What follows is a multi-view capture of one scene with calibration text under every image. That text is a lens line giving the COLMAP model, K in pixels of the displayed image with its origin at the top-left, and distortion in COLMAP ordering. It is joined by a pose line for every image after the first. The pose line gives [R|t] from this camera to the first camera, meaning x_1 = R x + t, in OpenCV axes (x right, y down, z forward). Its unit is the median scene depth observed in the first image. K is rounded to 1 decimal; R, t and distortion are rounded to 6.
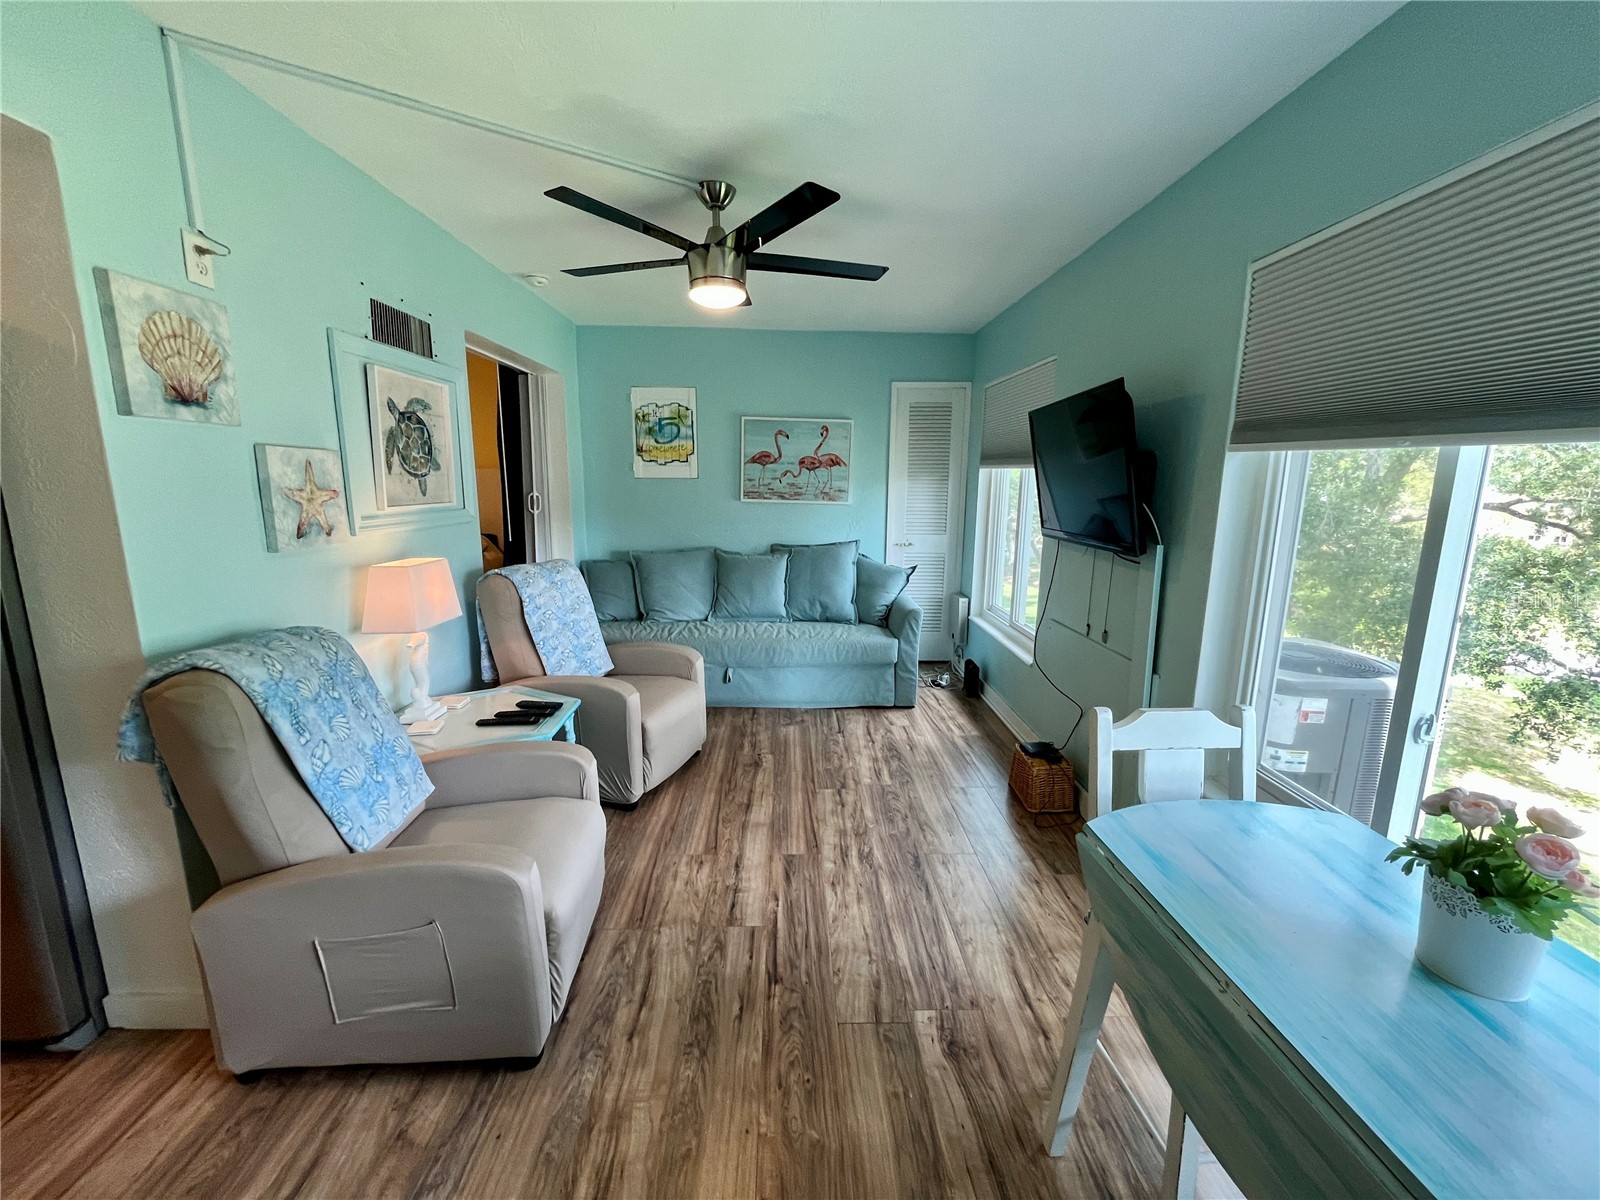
lens RADIAL K [[648.6, 0, 797.9], [0, 648.6, 599.8], [0, 0, 1]] dist [-0.001840, -0.000721]
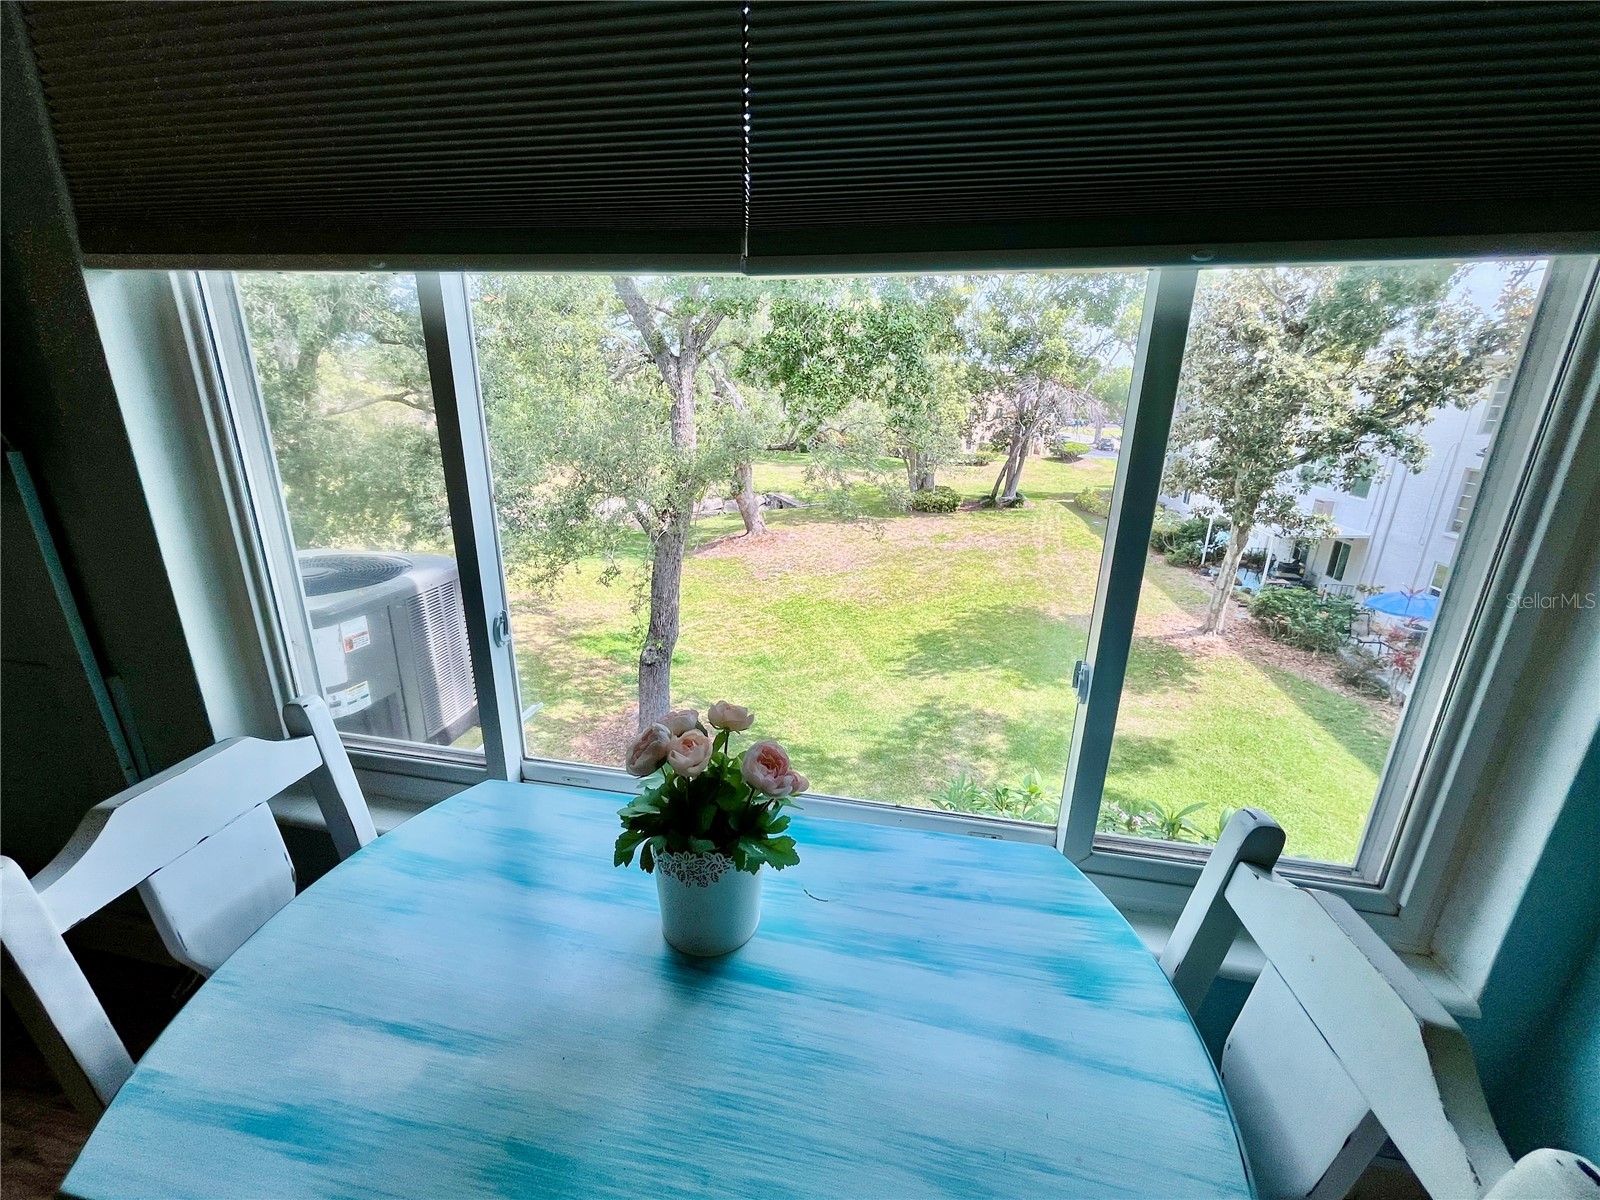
lens RADIAL K [[648.6, 0, 794.5], [0, 648.6, 602.1], [0, 0, 1]] dist [-0.001840, -0.000721]
pose [[0.212213, -0.310249, 0.926667, 0.182817], [0.163729, 0.946149, 0.279276, -0.010256], [-0.963410, 0.092457, 0.251582, 0.285521]]
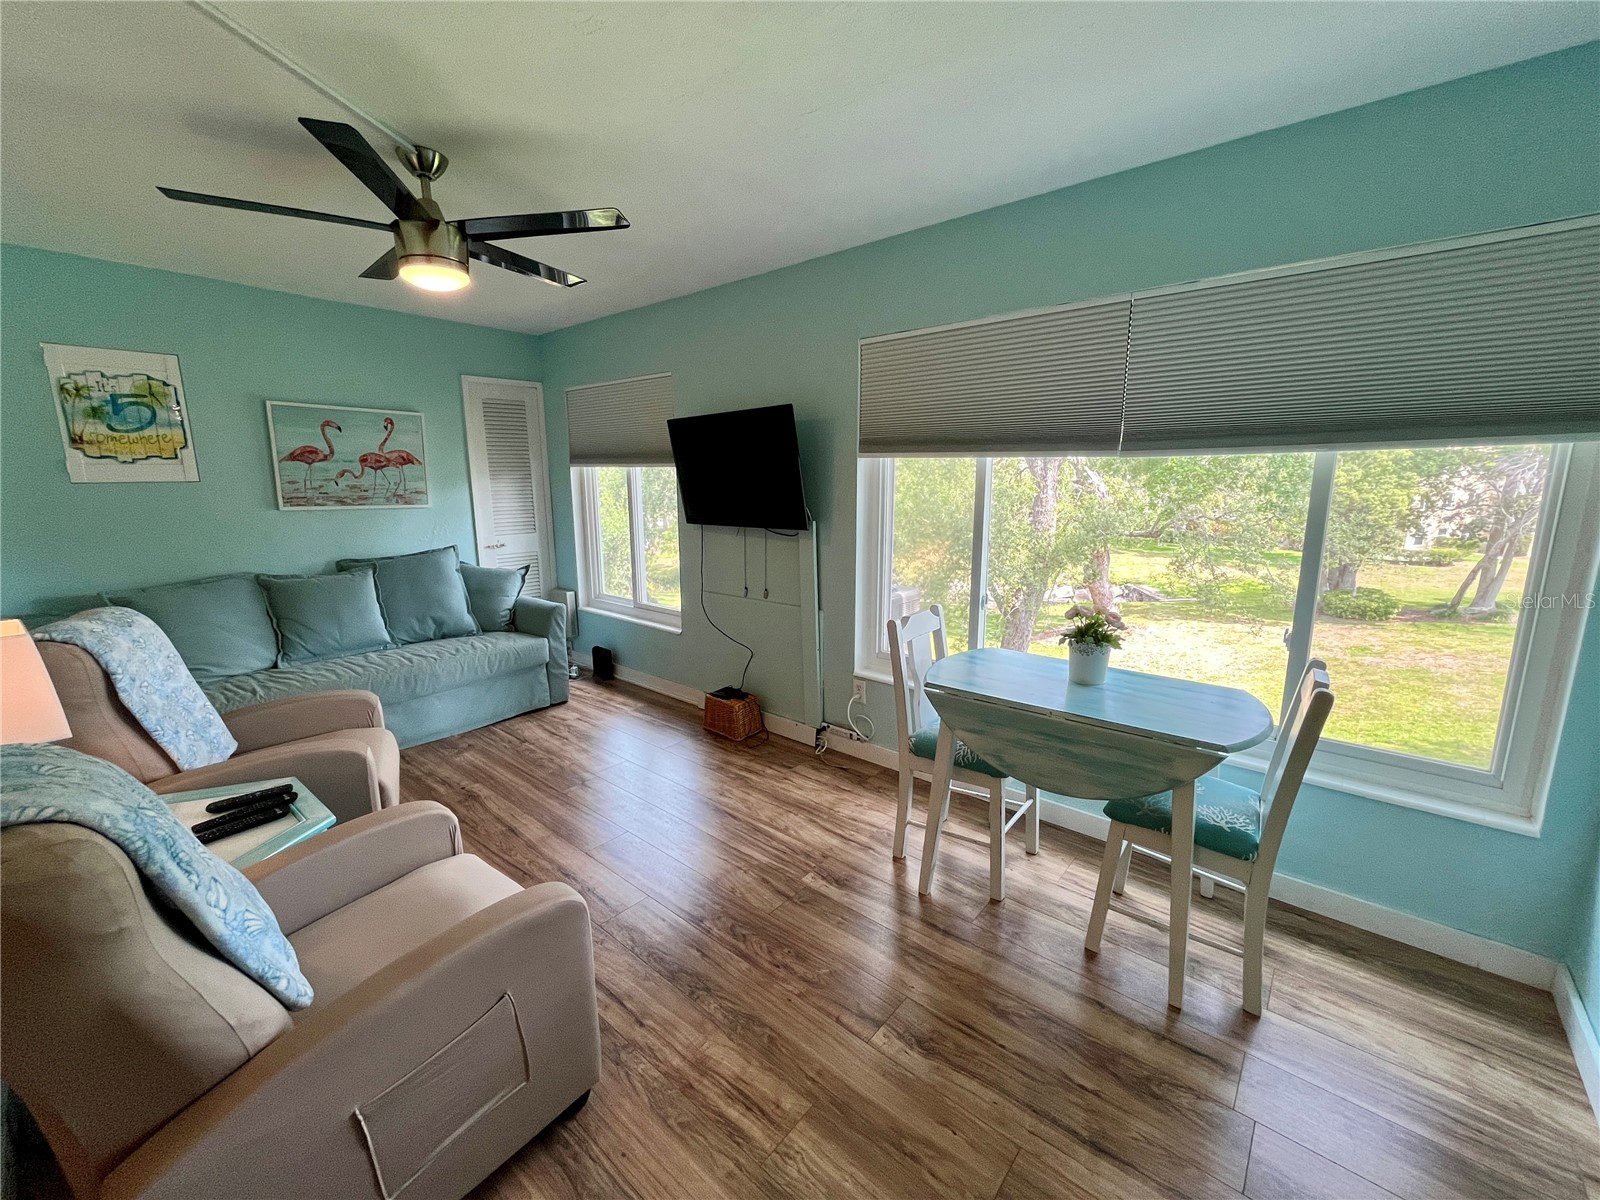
lens RADIAL K [[648.6, 0, 799.7], [0, 648.6, 598.1], [0, 0, 1]] dist [-0.001840, -0.000721]
pose [[0.662315, -0.150694, 0.733914, -0.607578], [0.148240, 0.986556, 0.068791, -0.021099], [-0.734413, 0.063234, 0.675750, 0.060817]]
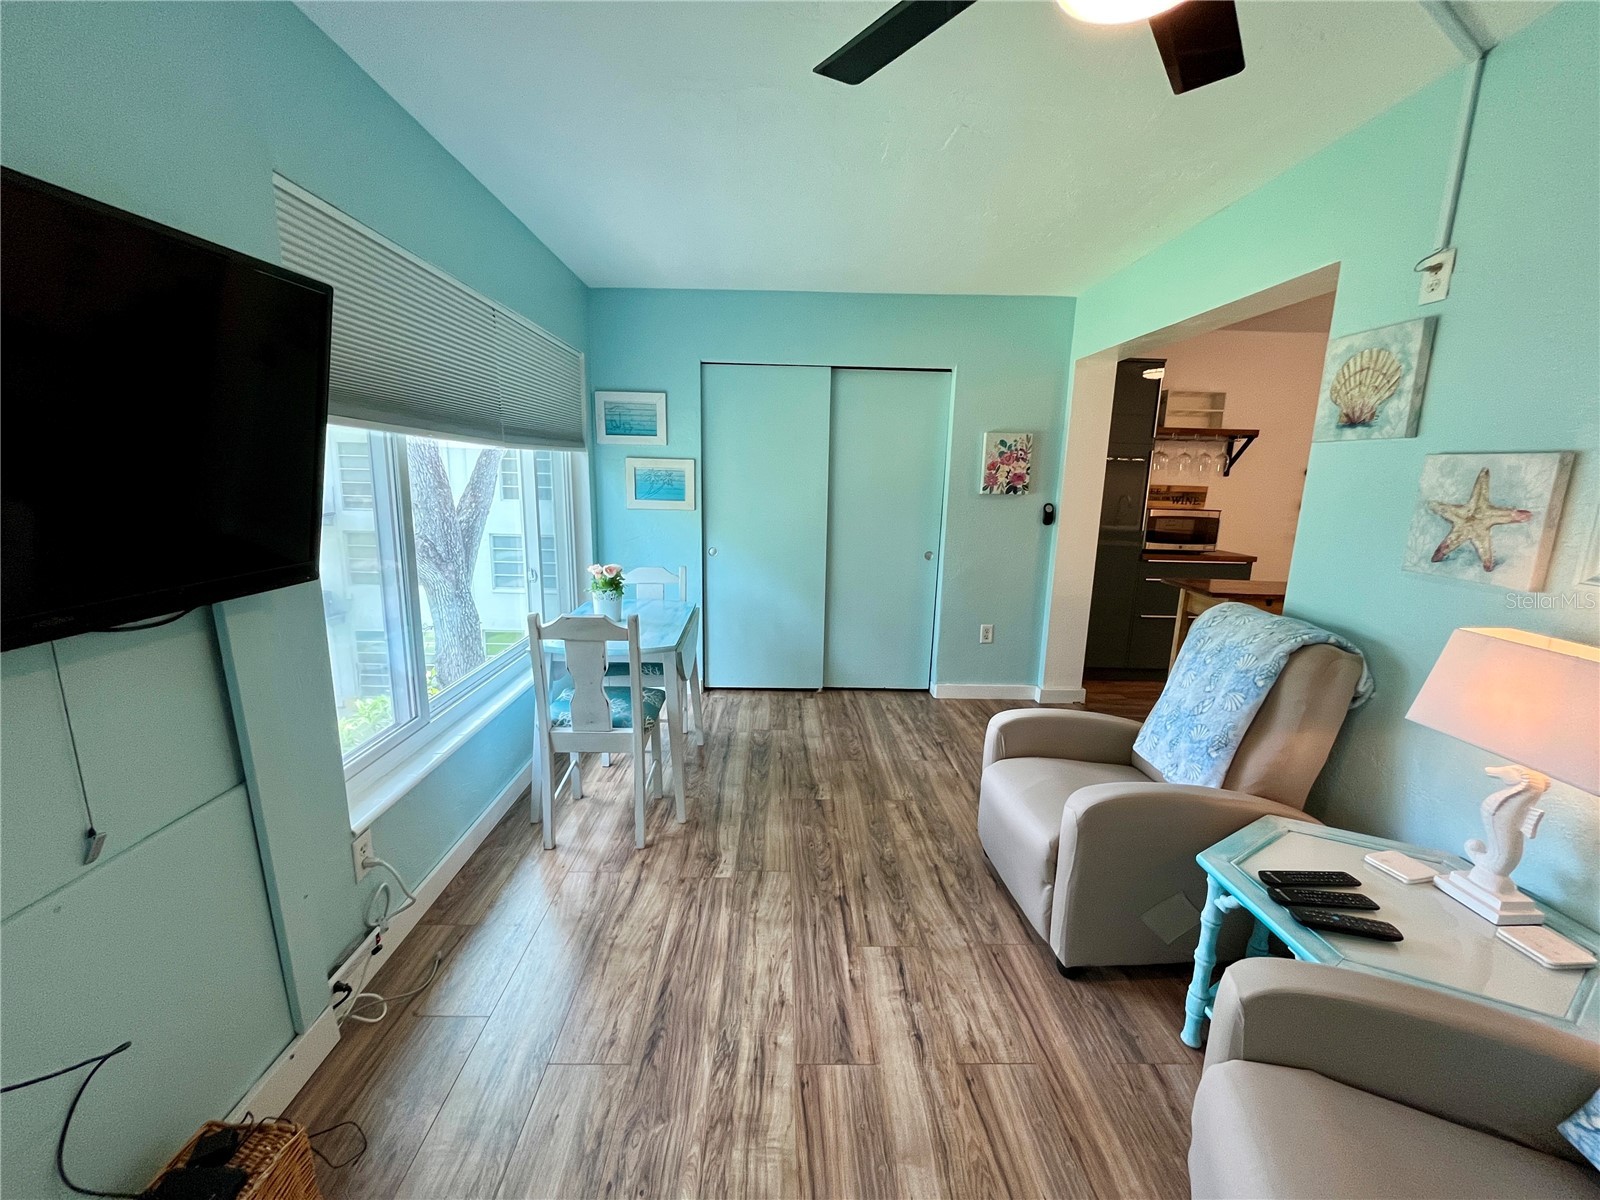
lens RADIAL K [[648.6, 0, 795.9], [0, 648.6, 593.8], [0, 0, 1]] dist [-0.001840, -0.000721]
pose [[-0.999498, -0.030227, -0.009531, 0.067348], [-0.031629, 0.931967, 0.361160, -0.320347], [-0.002034, 0.361280, -0.932455, 1.727382]]
